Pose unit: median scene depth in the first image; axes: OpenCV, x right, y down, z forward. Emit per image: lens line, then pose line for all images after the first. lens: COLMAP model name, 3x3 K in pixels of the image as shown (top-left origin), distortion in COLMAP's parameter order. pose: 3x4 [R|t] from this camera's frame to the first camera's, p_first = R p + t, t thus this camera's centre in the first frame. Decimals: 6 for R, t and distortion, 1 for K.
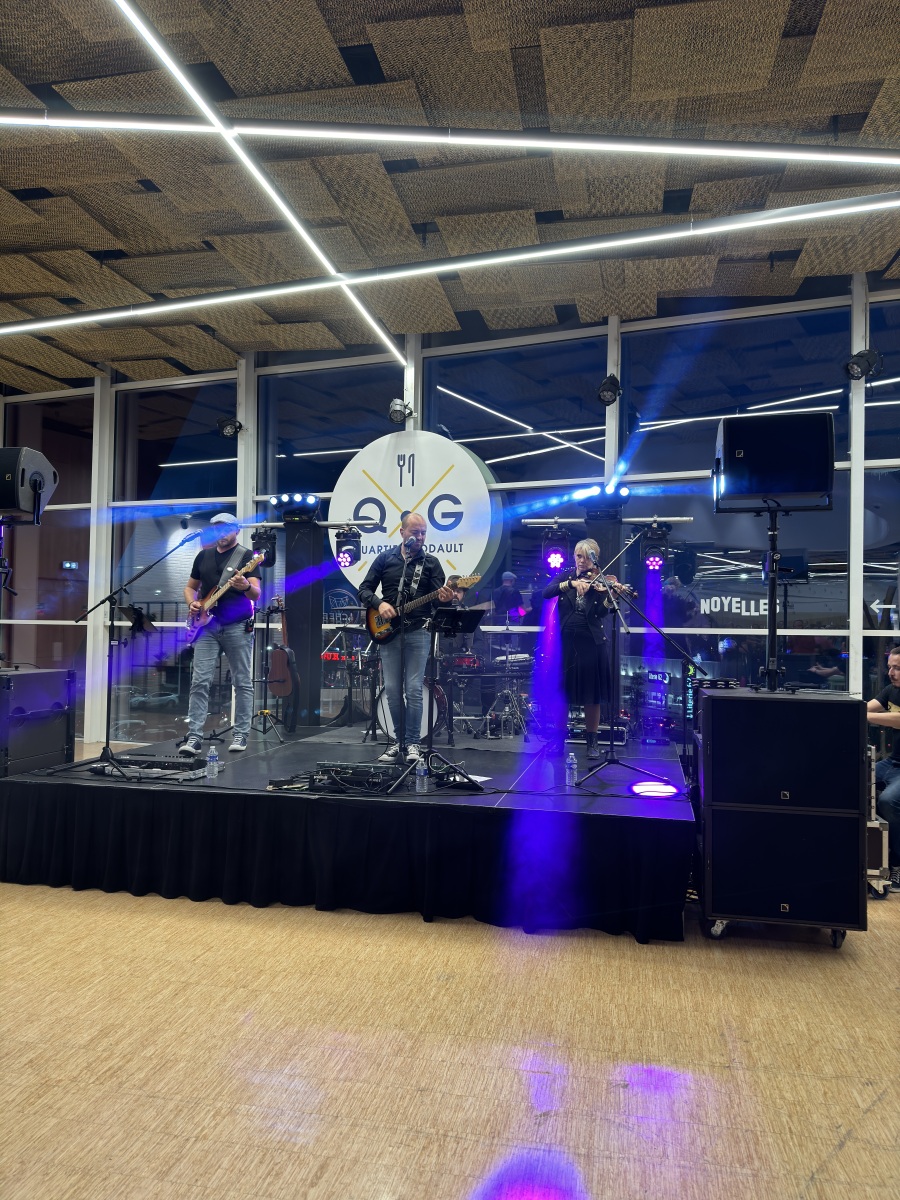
lens RADIAL K [[849.6, 0, 456.3], [0, 849.6, 601.9], [0, 0, 1]] dist [0.031862, -0.034764]
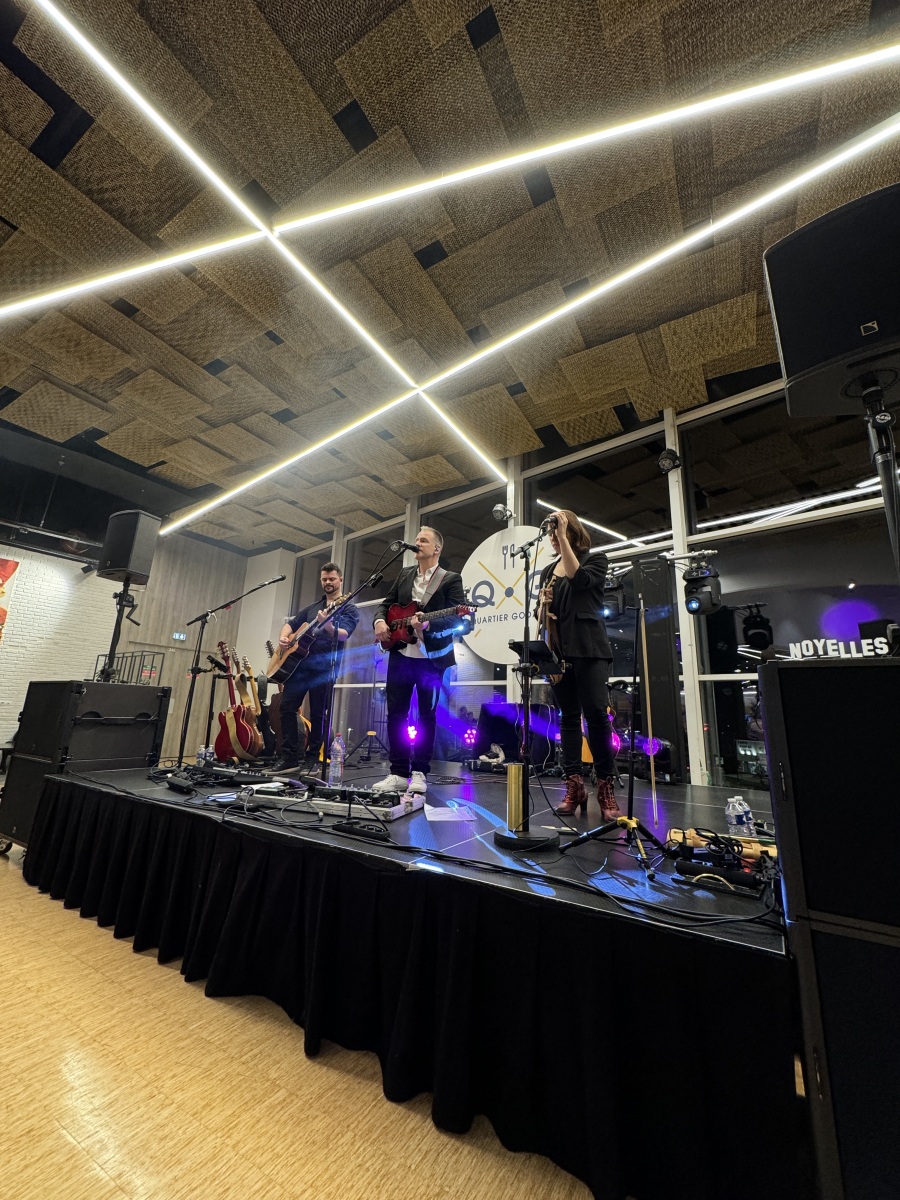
lens RADIAL K [[477.5, 0, 451.5], [0, 477.5, 598.8], [0, 0, 1]] dist [0.000559, 0.000593]
pose [[0.940708, -0.064095, -0.333106, 0.166121], [-0.008918, 0.976975, -0.213169, 0.106932], [0.339099, 0.203501, 0.918477, 0.538549]]
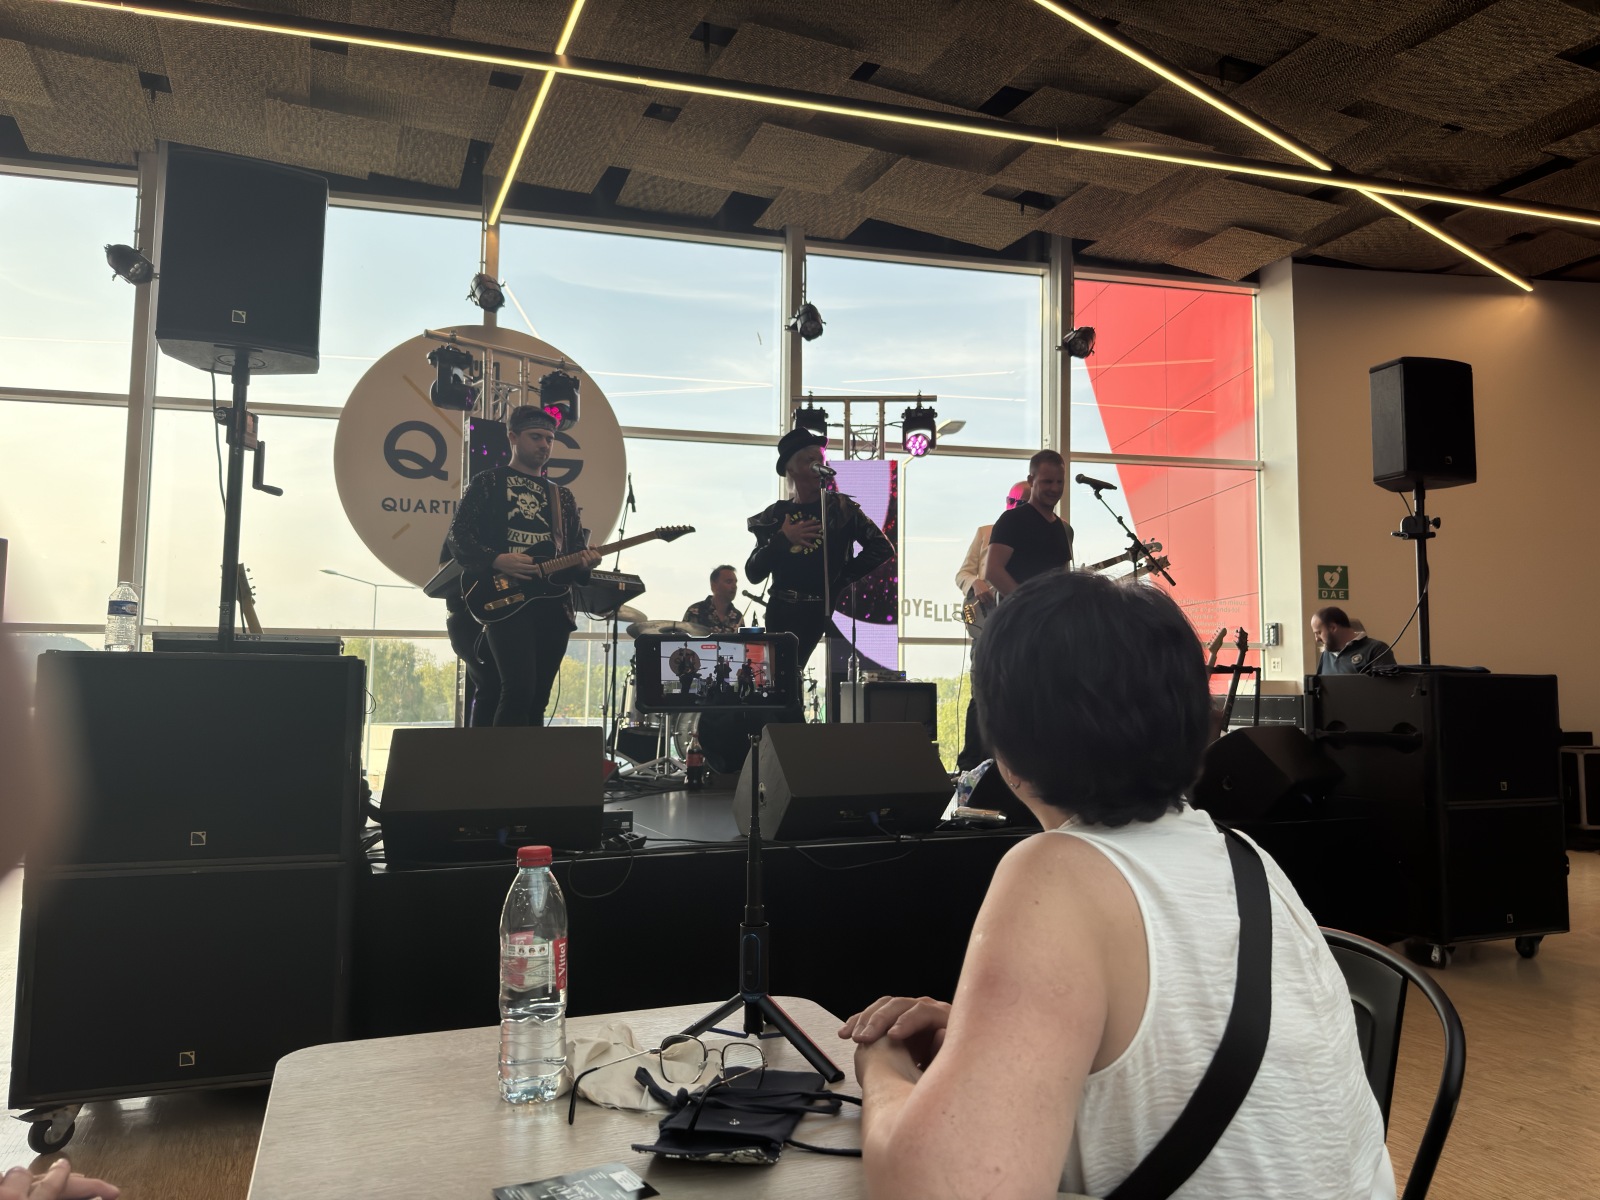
lens RADIAL K [[1100.4, 0, 800.0], [0, 1100.4, 600.0], [0, 0, 1]] dist [0.062772, -0.038297]
pose [[0.824843, 0.032625, 0.564419, -0.573454], [-0.020215, 0.999397, -0.028227, 0.042553], [-0.565000, 0.011873, 0.825006, 0.292737]]
